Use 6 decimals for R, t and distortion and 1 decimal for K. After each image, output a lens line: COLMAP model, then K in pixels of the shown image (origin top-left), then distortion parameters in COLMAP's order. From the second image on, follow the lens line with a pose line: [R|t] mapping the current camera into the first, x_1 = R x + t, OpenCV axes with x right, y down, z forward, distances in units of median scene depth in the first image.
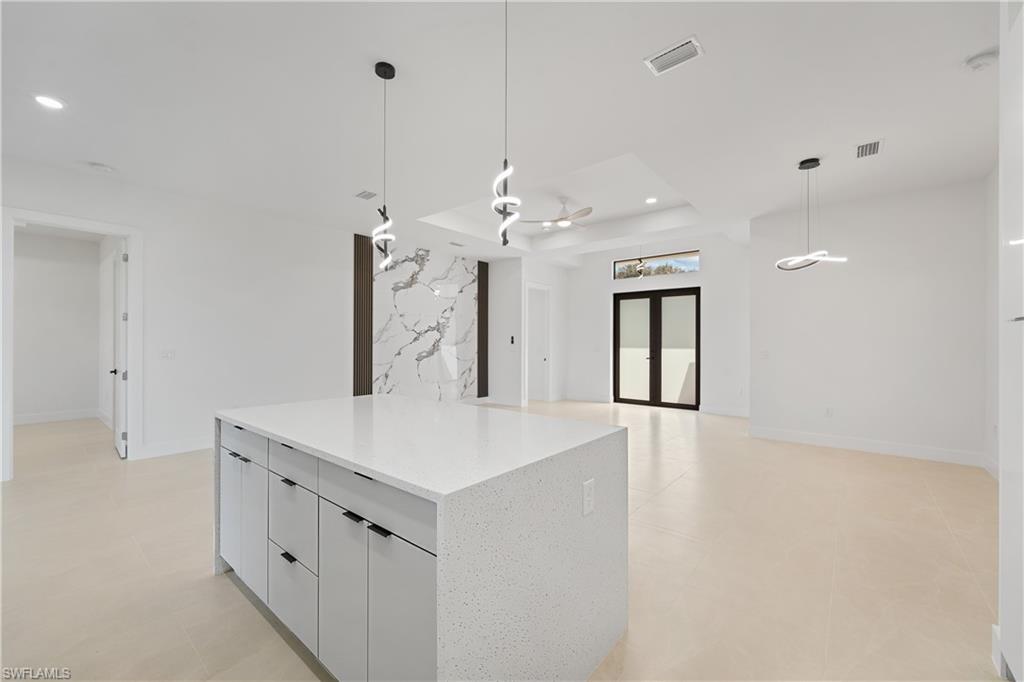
lens RADIAL K [[420.4, 0, 502.9], [0, 420.4, 351.4], [0, 0, 1]] dist [-0.006318, -0.000017]
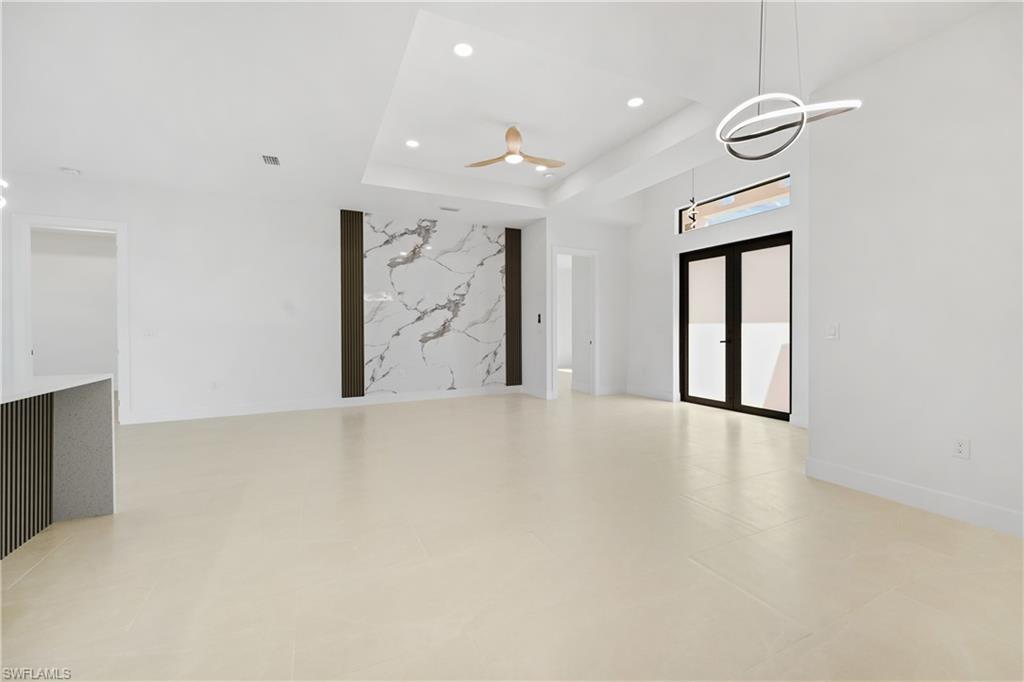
lens RADIAL K [[420.4, 0, 515.8], [0, 420.4, 340.6], [0, 0, 1]] dist [-0.006318, -0.000017]
pose [[0.912558, 0.004784, -0.408920, 0.325372], [-0.001370, 0.999962, 0.008643, 0.009535], [0.408946, -0.007327, 0.912529, 0.223443]]
